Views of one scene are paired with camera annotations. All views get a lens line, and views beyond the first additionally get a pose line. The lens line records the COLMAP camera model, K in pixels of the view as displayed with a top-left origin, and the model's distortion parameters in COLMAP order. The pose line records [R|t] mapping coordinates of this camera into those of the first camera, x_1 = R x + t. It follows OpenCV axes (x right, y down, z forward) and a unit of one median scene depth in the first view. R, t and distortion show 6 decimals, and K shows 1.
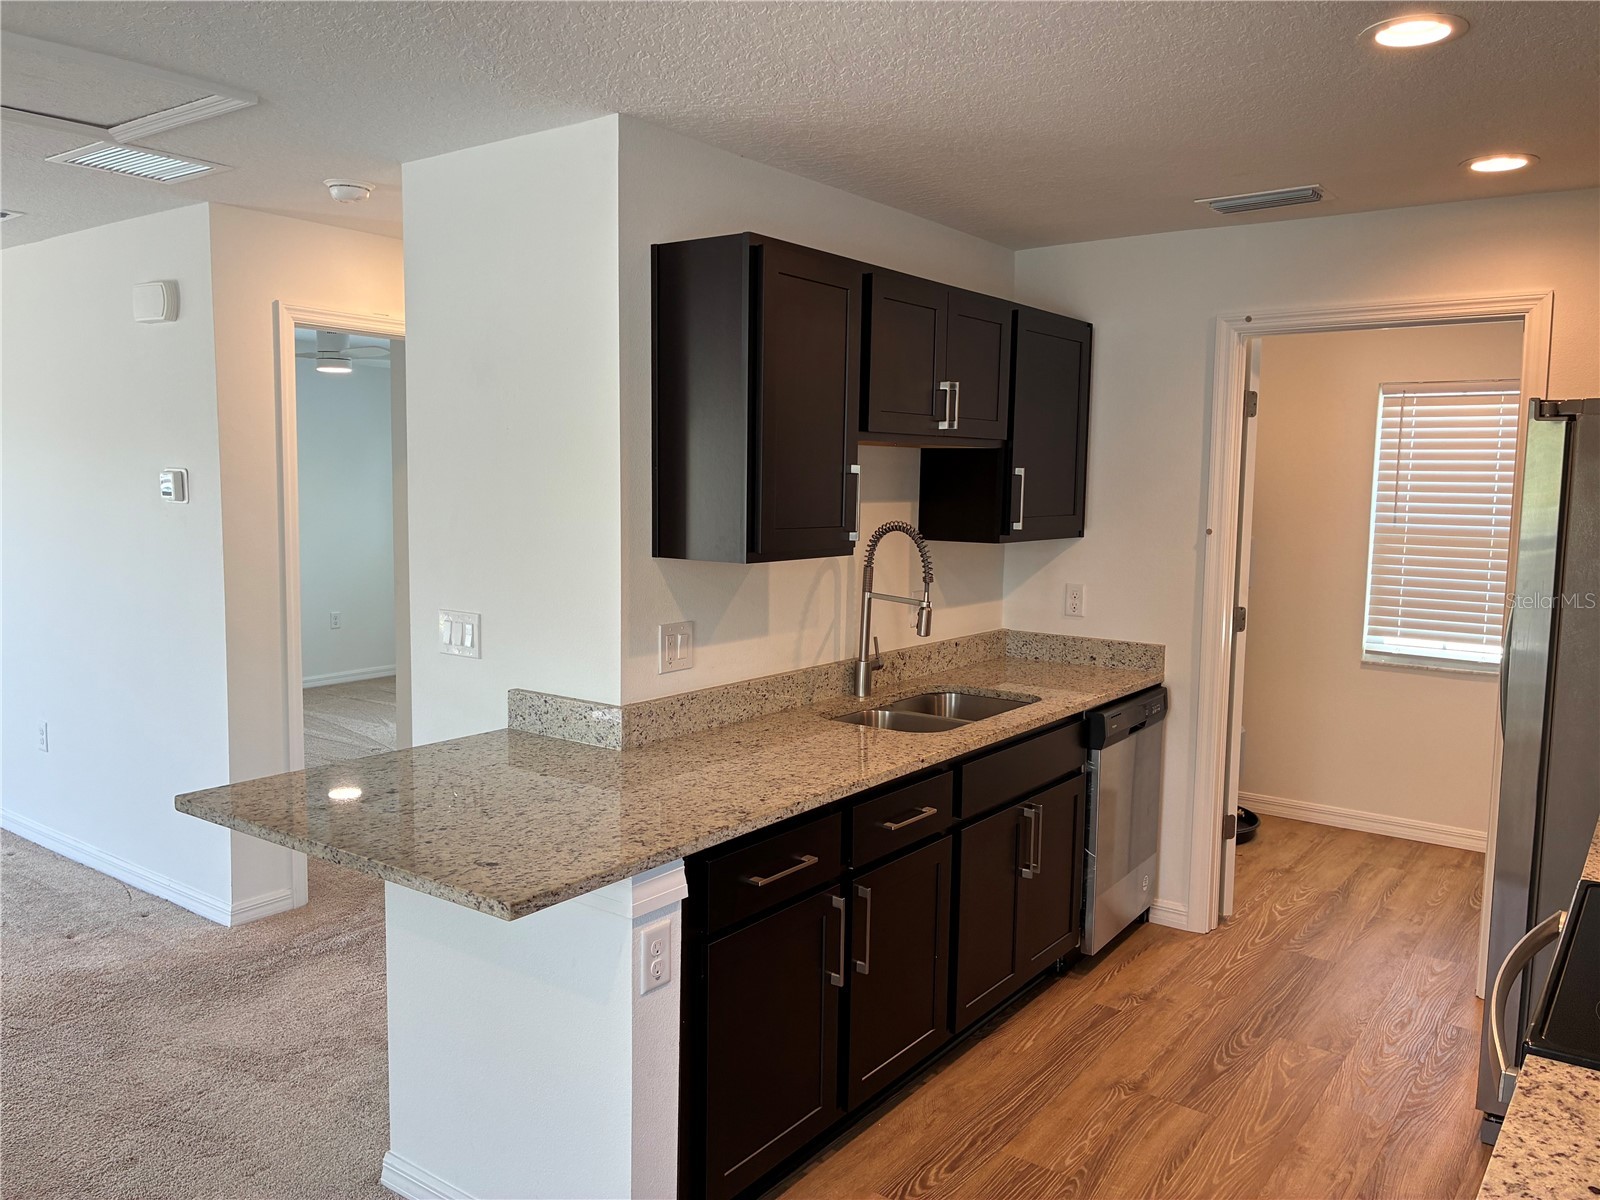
lens RADIAL K [[1214.1, 0, 795.6], [0, 1214.1, 603.1], [0, 0, 1]] dist [0.031134, -0.000298]
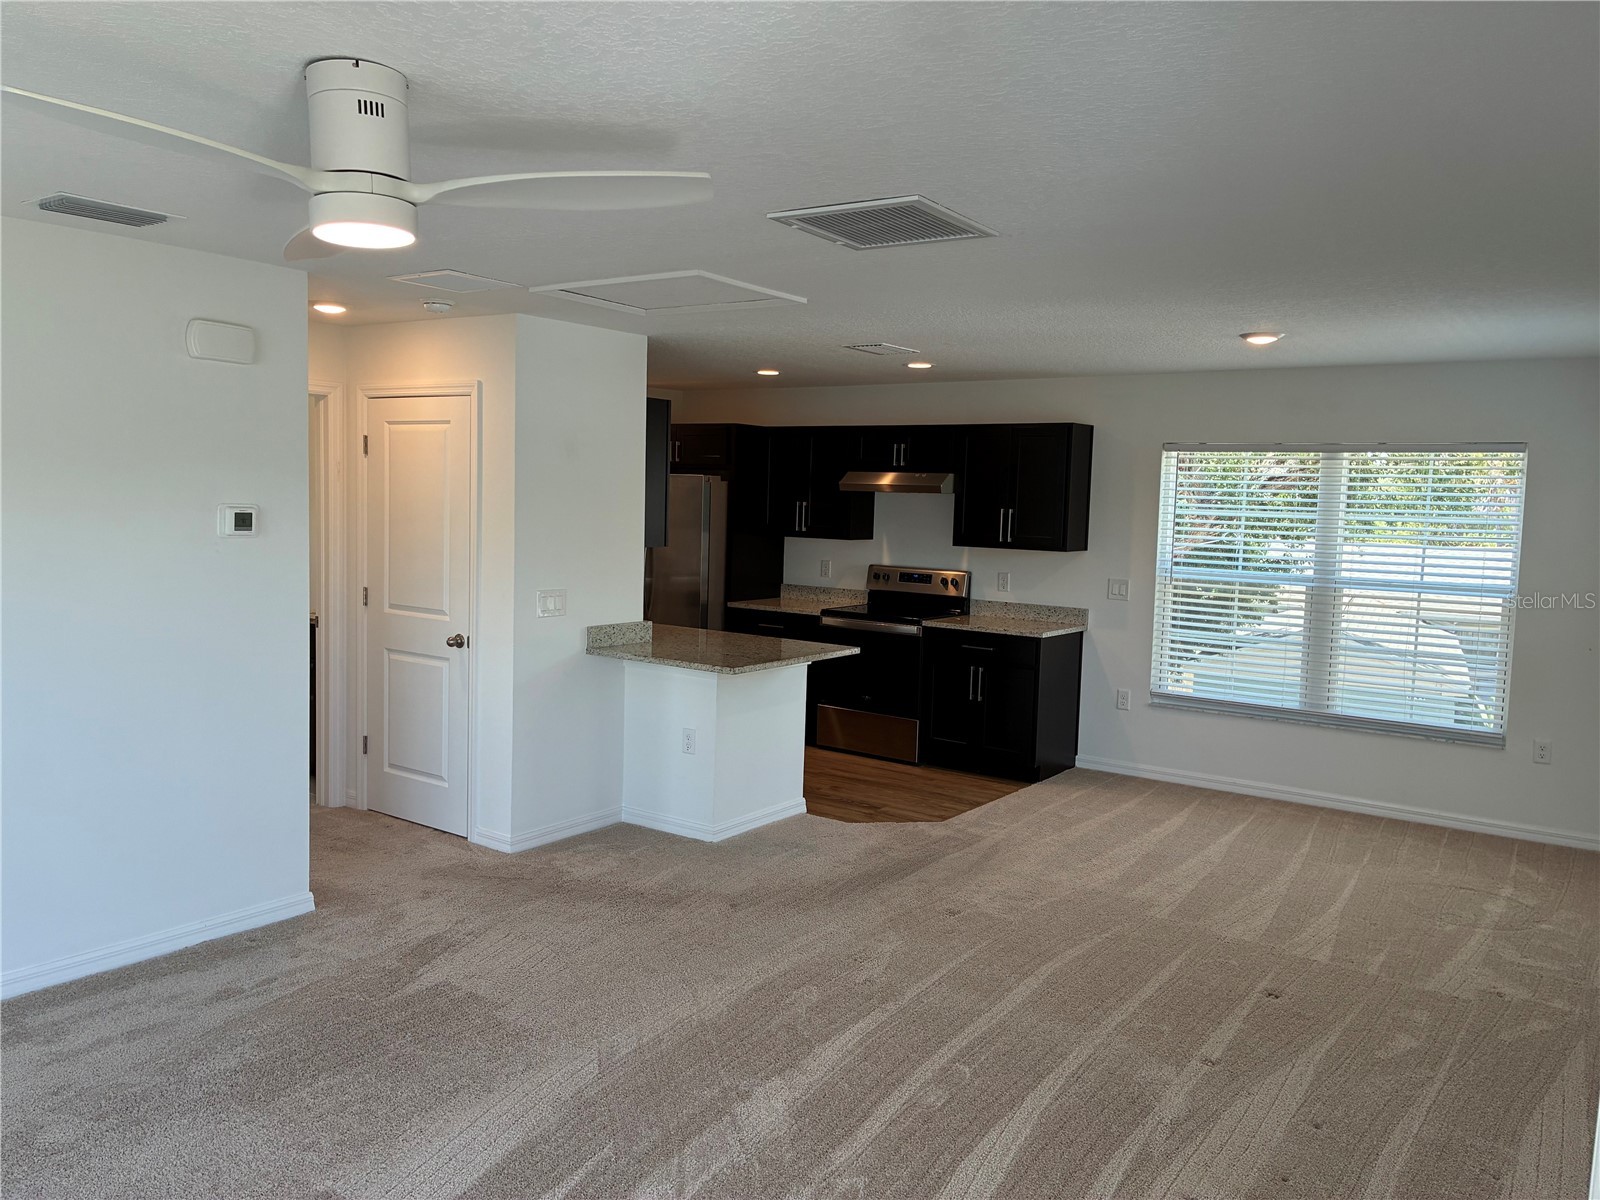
lens RADIAL K [[1211.8, 0, 800.0], [0, 1211.8, 600.0], [0, 0, 1]] dist [0.060138, -0.092374]
pose [[-0.019195, -0.101260, 0.994675, -1.773414], [0.074939, 0.991914, 0.102425, -0.113638], [-0.997003, 0.076506, -0.011451, 0.617171]]
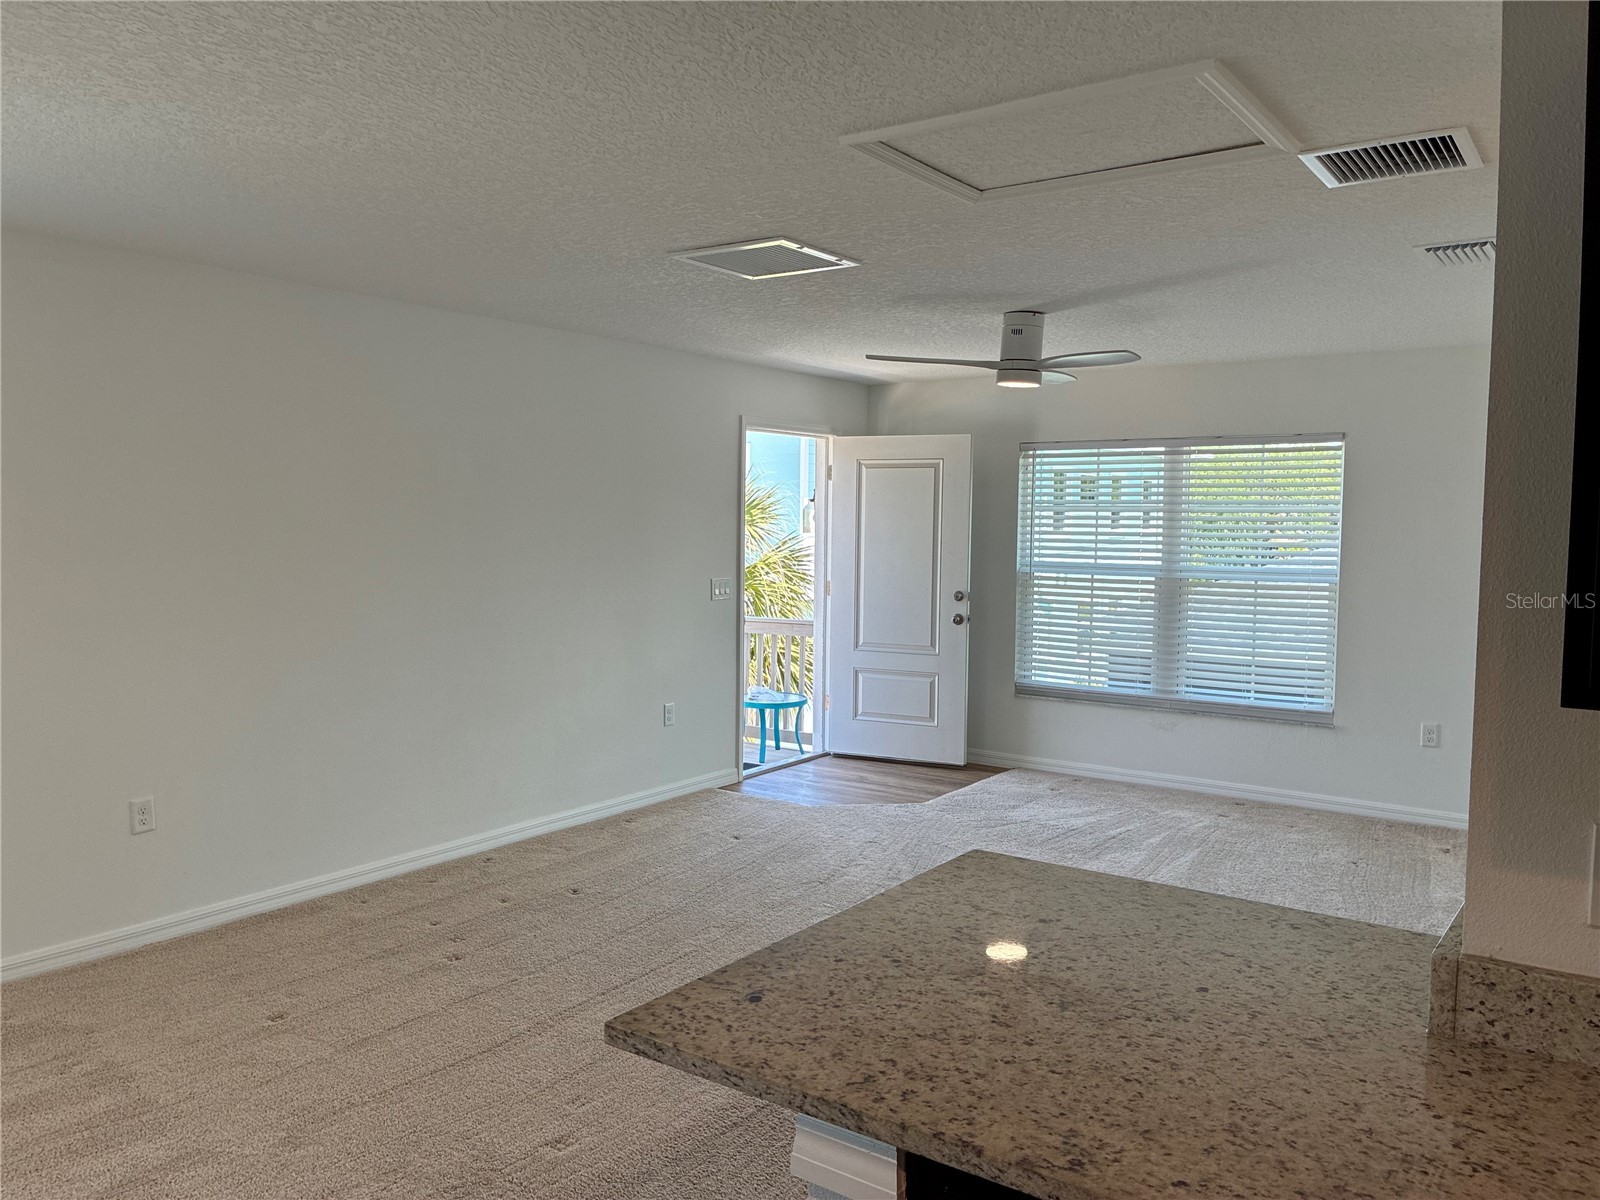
lens RADIAL K [[1215.4, 0, 802.4], [0, 1215.4, 605.9], [0, 0, 1]] dist [0.054006, -0.067593]
pose [[0.018251, 0.057931, -0.998154, 0.298041], [-0.115580, 0.991750, 0.055446, -0.047646], [0.993131, 0.114354, 0.024796, 0.562421]]
